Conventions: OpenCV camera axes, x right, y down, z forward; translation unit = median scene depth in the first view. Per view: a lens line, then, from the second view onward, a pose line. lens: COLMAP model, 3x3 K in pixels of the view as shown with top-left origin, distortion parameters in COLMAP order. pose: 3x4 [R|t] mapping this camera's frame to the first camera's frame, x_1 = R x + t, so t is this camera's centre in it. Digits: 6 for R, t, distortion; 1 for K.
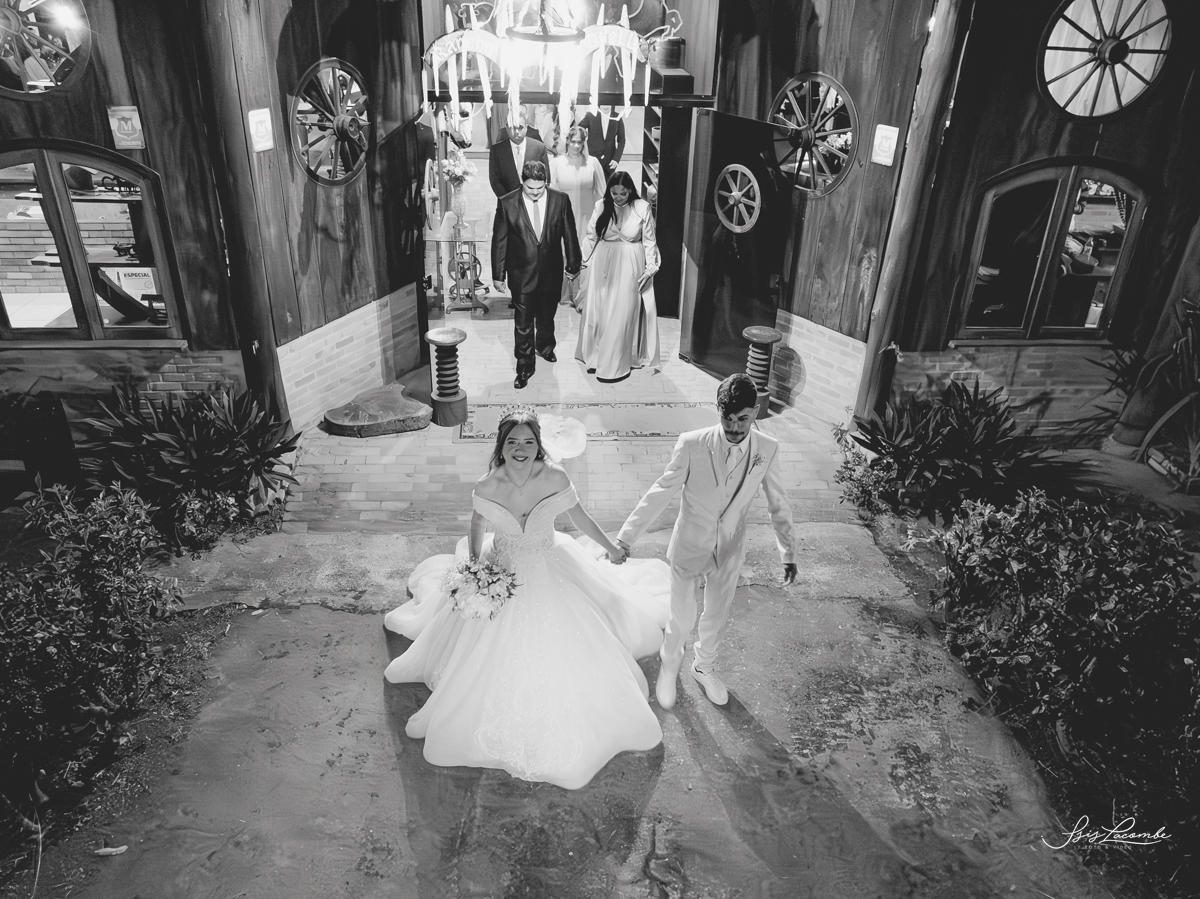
lens RADIAL K [[859.1, 0, 598.3], [0, 859.1, 445.2], [0, 0, 1]] dist [-0.036518, -0.000466]
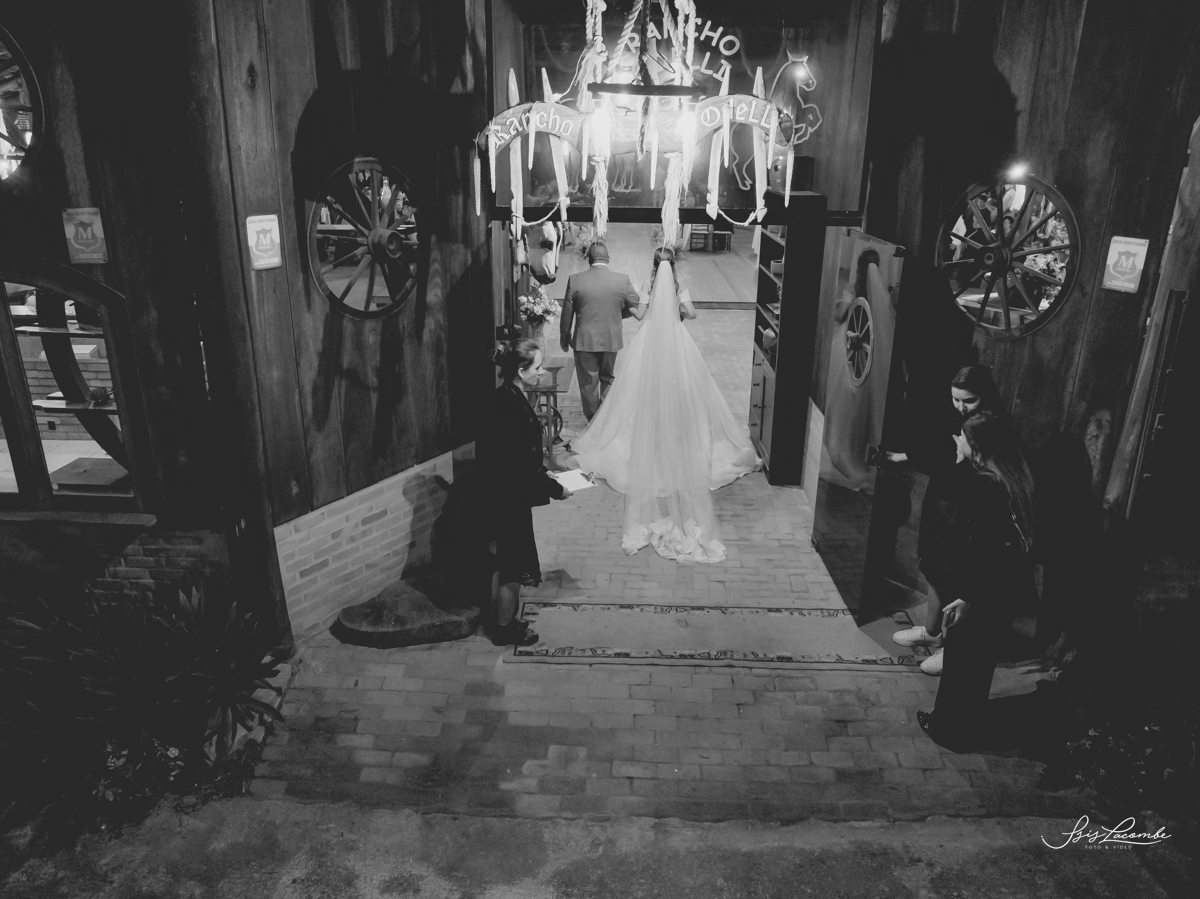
lens RADIAL K [[859.1, 0, 605.3], [0, 859.1, 456.1], [0, 0, 1]] dist [-0.036518, -0.000466]
pose [[0.994807, 0.020042, -0.099783, -0.016067], [-0.035720, 0.986806, -0.157915, -0.067737], [0.095301, 0.160659, 0.982398, 0.284917]]
